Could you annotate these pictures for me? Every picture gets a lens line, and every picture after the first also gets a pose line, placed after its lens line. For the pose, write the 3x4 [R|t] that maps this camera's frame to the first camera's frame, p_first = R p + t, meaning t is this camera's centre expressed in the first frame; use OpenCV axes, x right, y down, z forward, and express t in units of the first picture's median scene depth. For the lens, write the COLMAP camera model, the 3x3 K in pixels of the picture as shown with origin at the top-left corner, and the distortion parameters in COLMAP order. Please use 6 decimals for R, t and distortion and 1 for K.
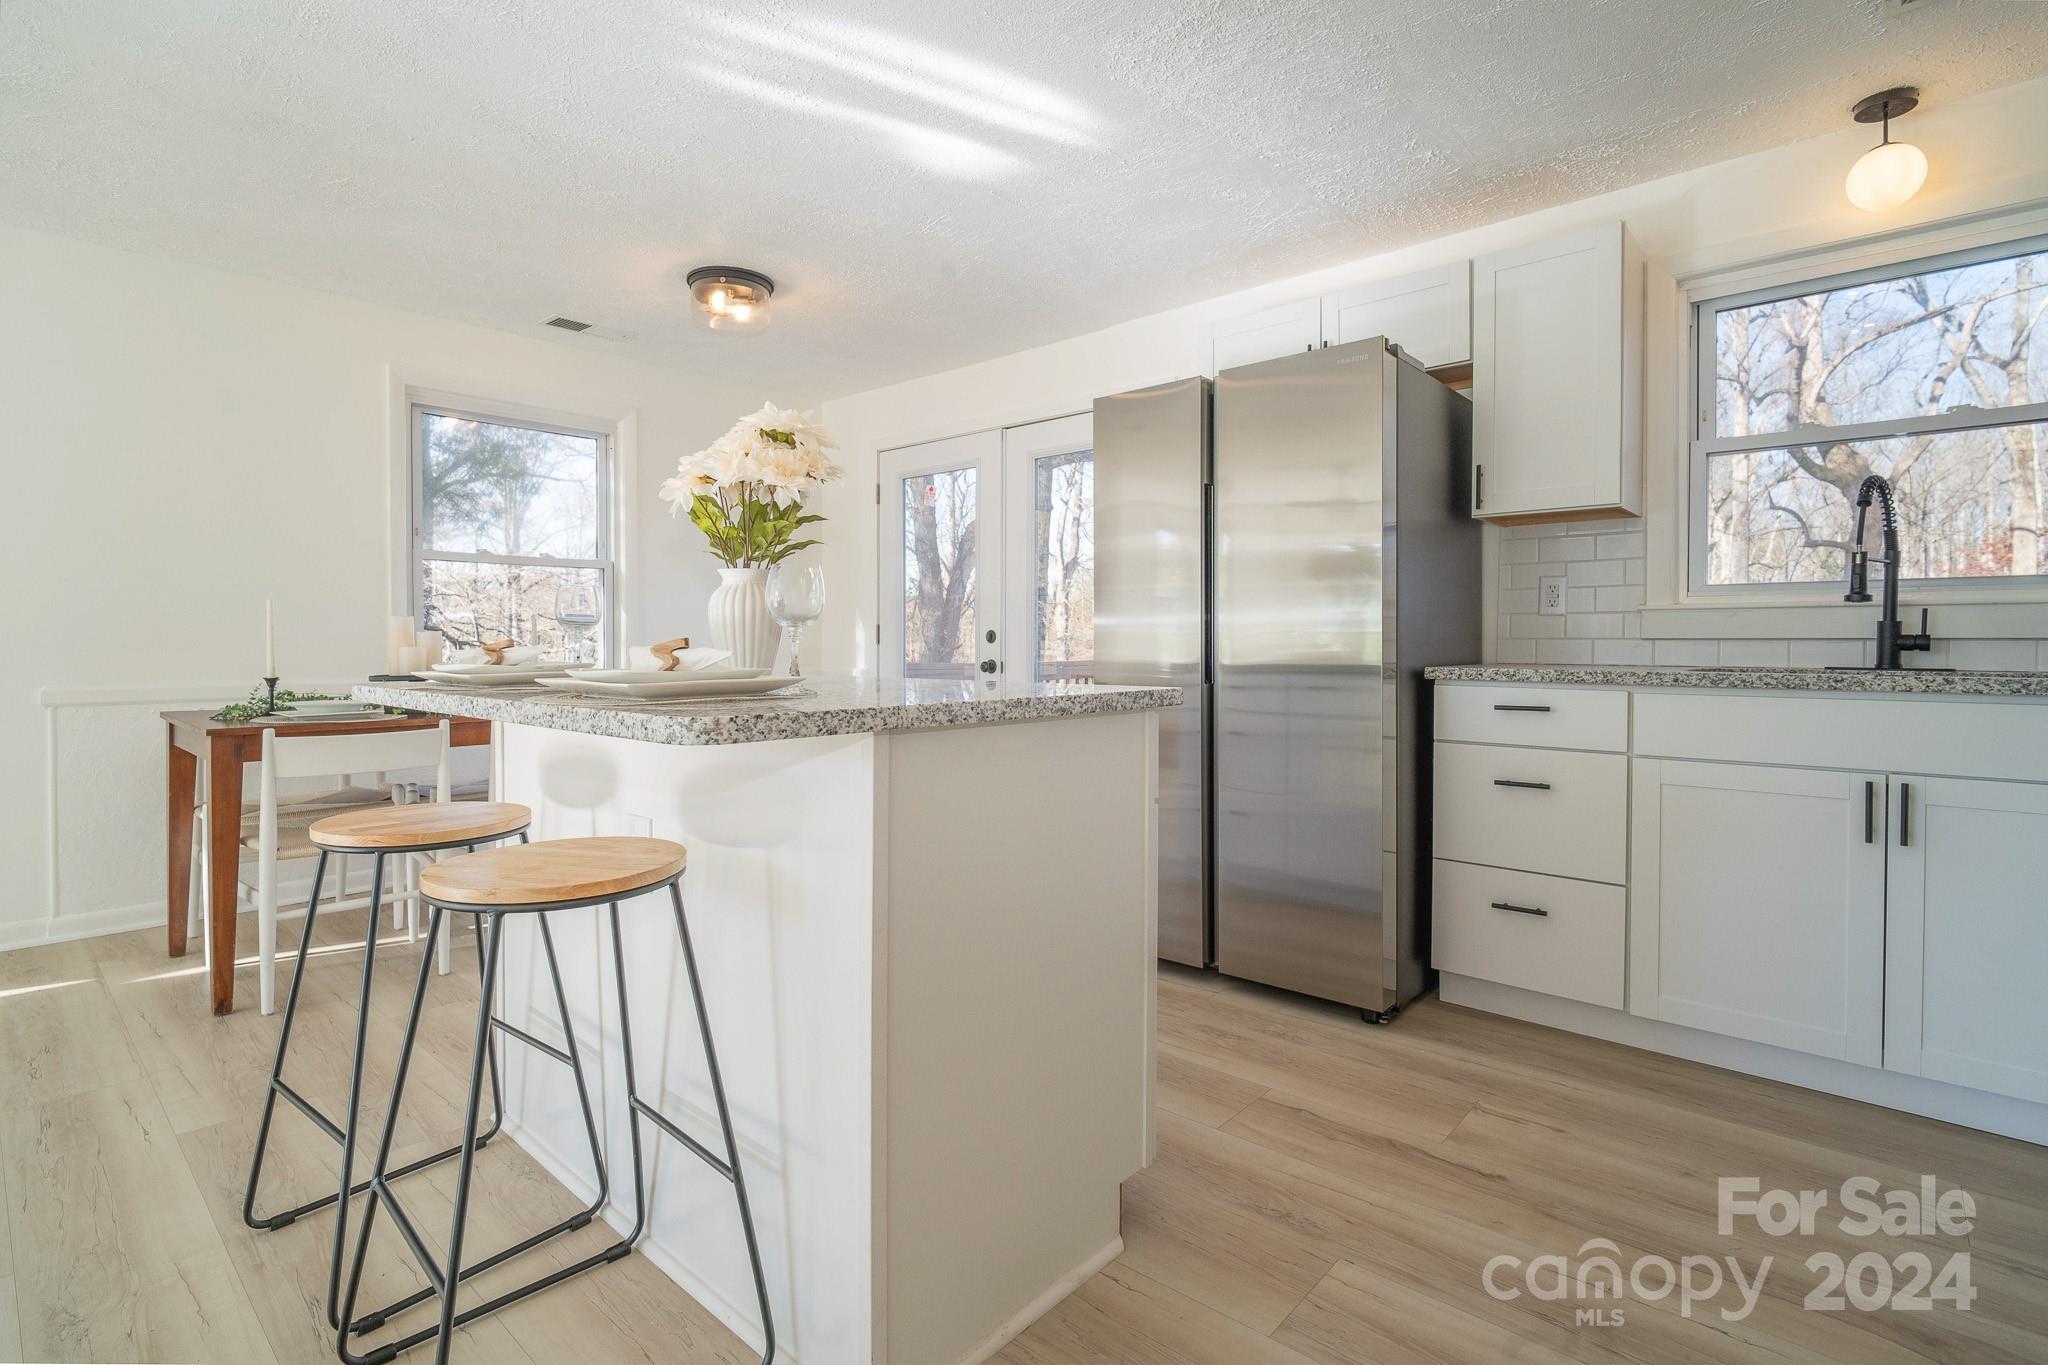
lens RADIAL K [[982.0, 0, 1031.5], [0, 982.0, 689.5], [0, 0, 1]] dist [0.000418, 0.000121]
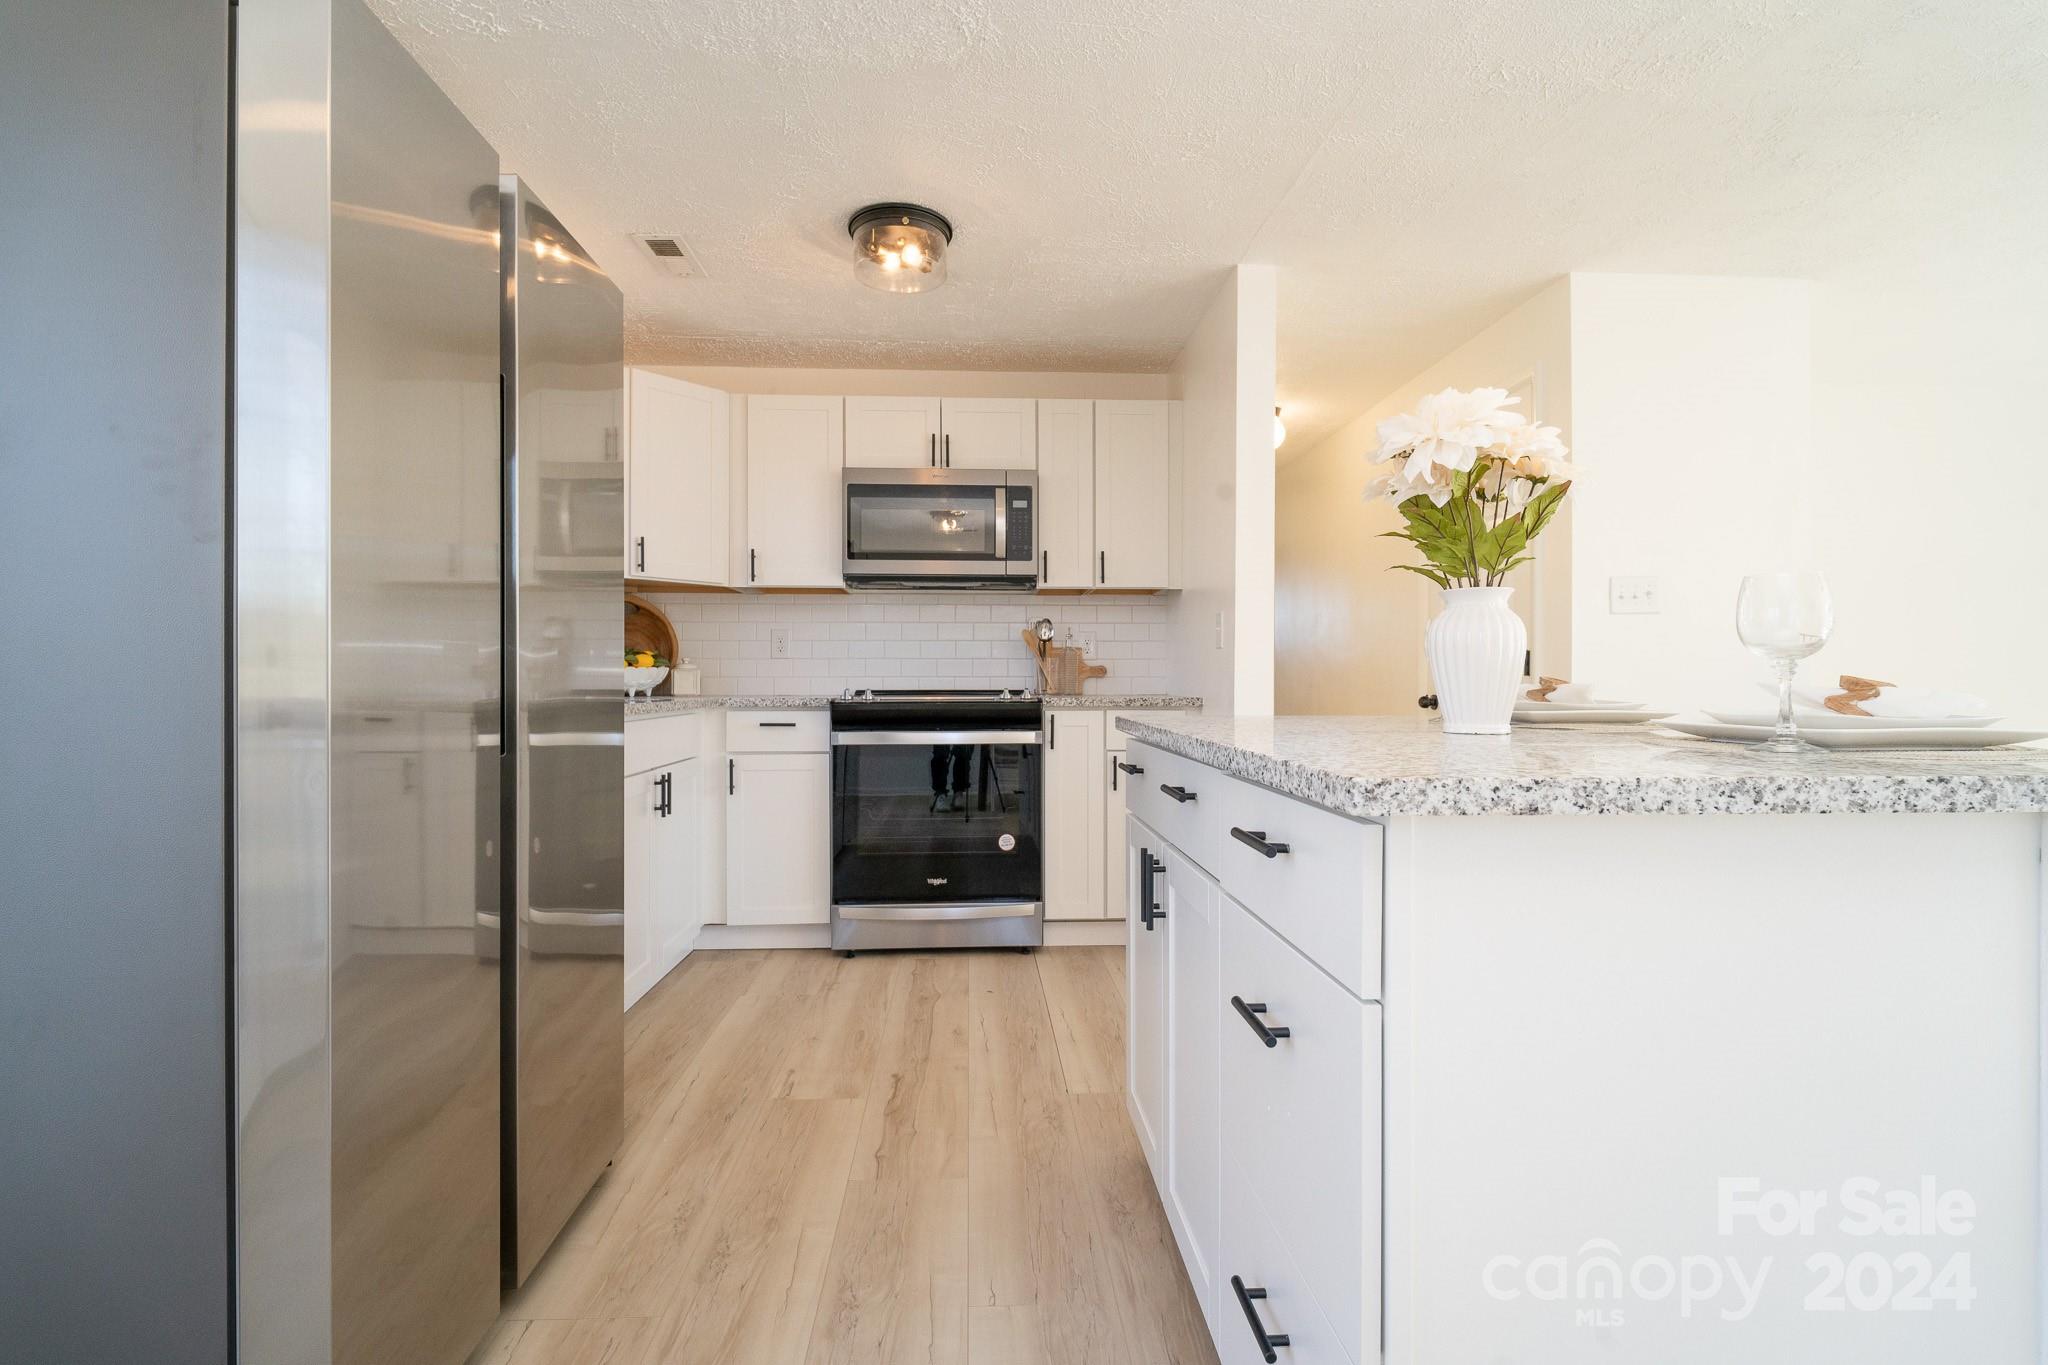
lens RADIAL K [[954.4, 0, 1080.3], [0, 954.4, 680.1], [0, 0, 1]] dist [0.000394, 0.000039]
pose [[-0.737840, 0.001964, 0.674973, -0.518009], [0.034088, 0.998828, 0.034356, -0.061752], [-0.674115, 0.048358, -0.737042, 1.592250]]
